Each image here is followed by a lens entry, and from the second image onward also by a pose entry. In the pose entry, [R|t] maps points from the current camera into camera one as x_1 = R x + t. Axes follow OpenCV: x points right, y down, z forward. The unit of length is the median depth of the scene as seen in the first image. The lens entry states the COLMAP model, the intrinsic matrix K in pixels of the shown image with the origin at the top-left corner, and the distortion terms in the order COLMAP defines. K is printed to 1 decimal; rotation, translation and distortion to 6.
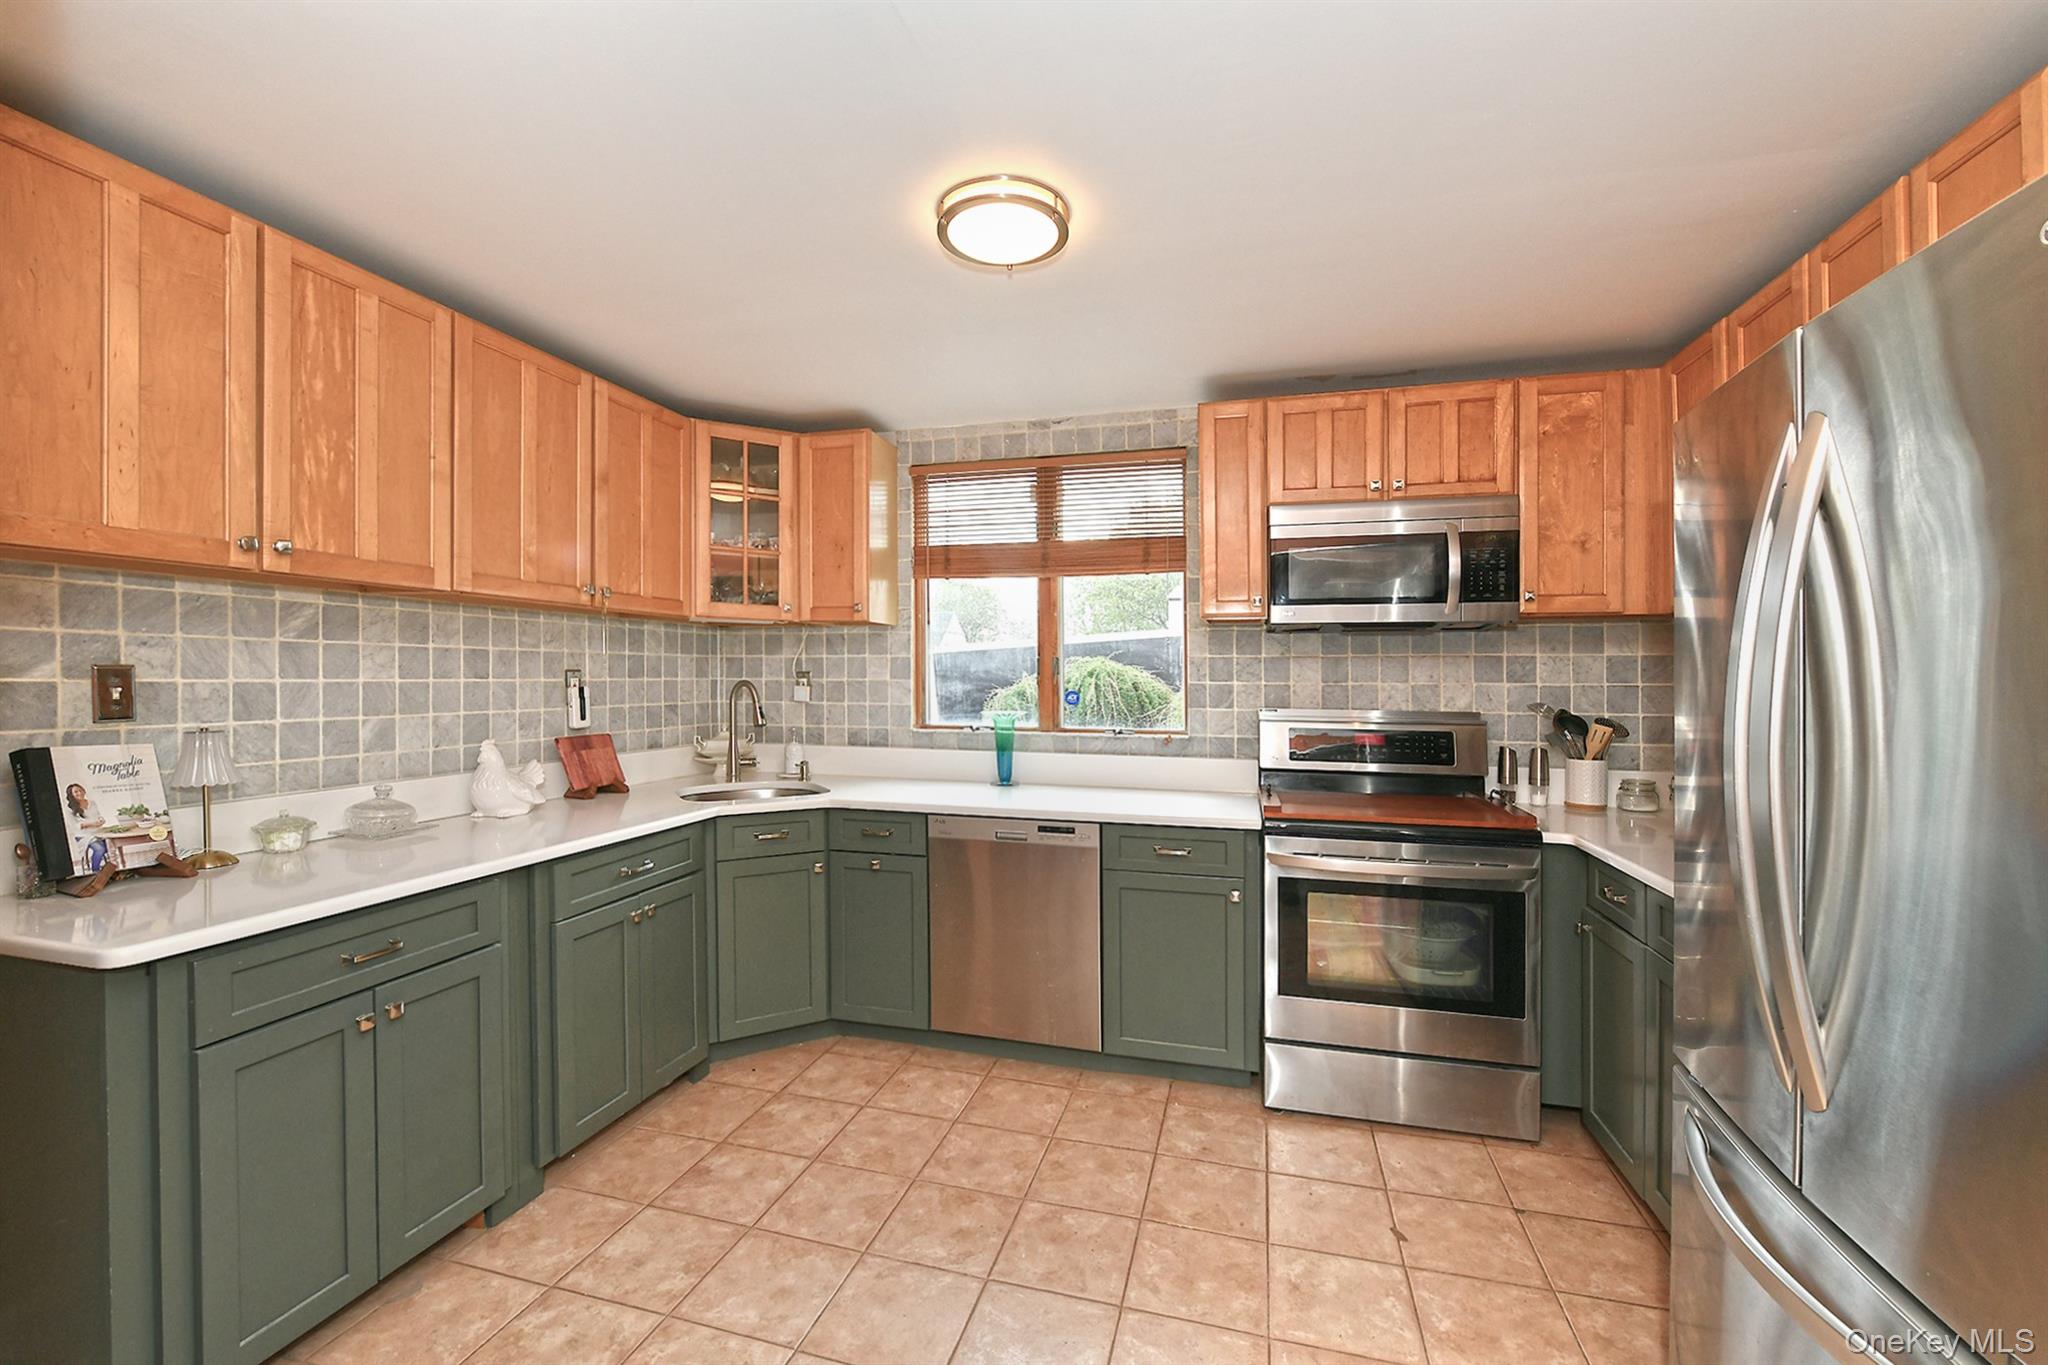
lens RADIAL K [[835.3, 0, 997.6], [0, 835.3, 612.9], [0, 0, 1]] dist [-0.013986, 0.000377]
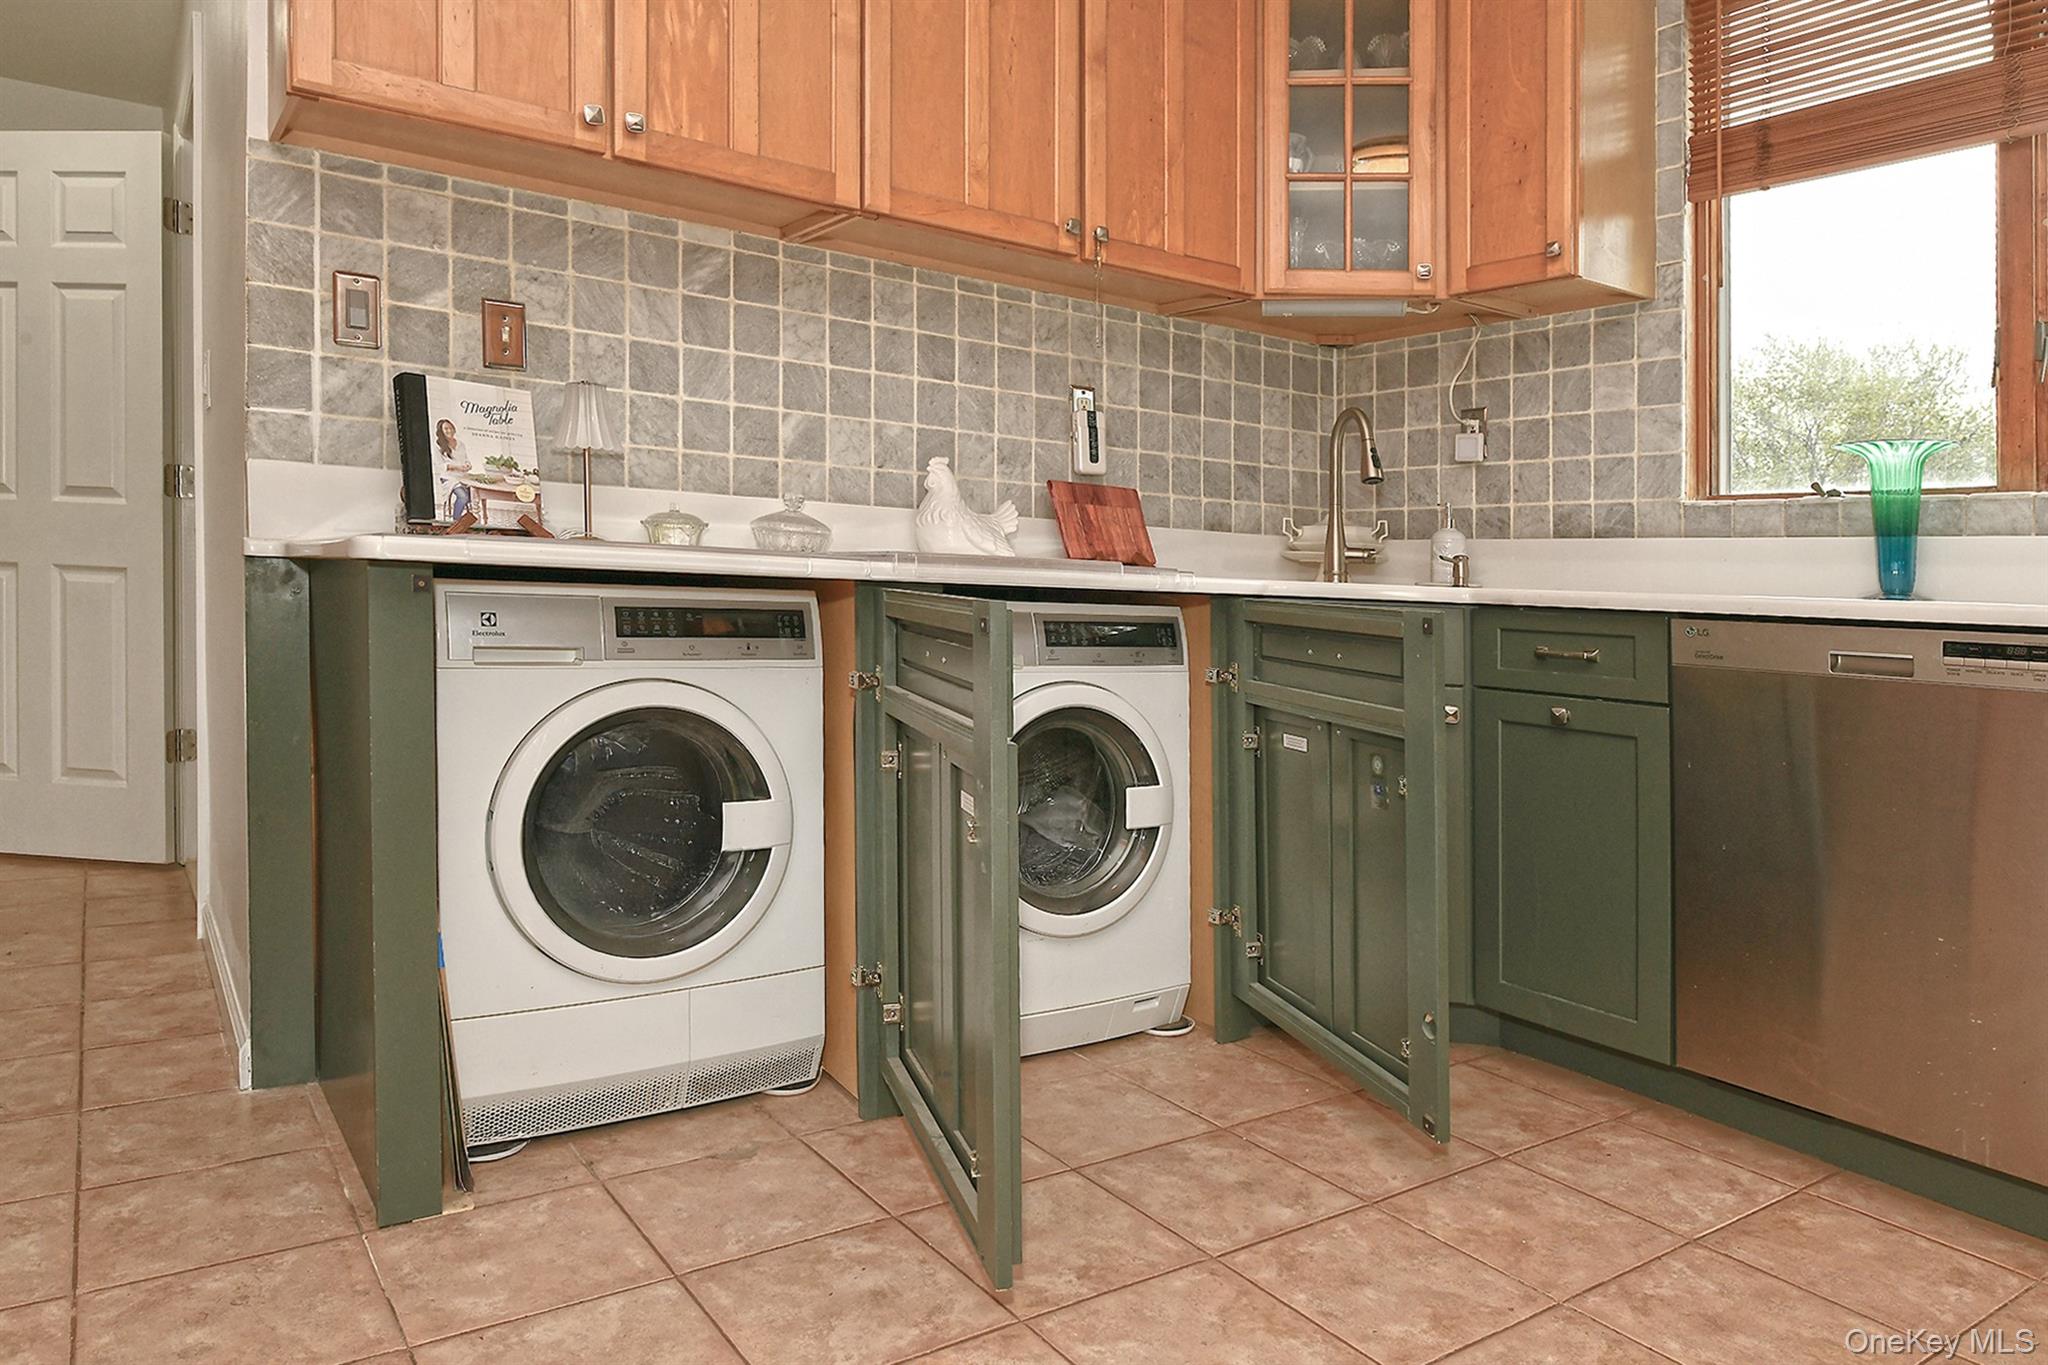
lens RADIAL K [[1295.1, 0, 1012.4], [0, 1295.1, 537.4], [0, 0, 1]] dist [-0.008437, -0.000968]
pose [[0.779024, 0.003447, -0.626985, 0.101977], [0.012325, 0.999707, 0.020810, 0.208585], [0.626873, -0.023940, 0.778754, 0.225843]]
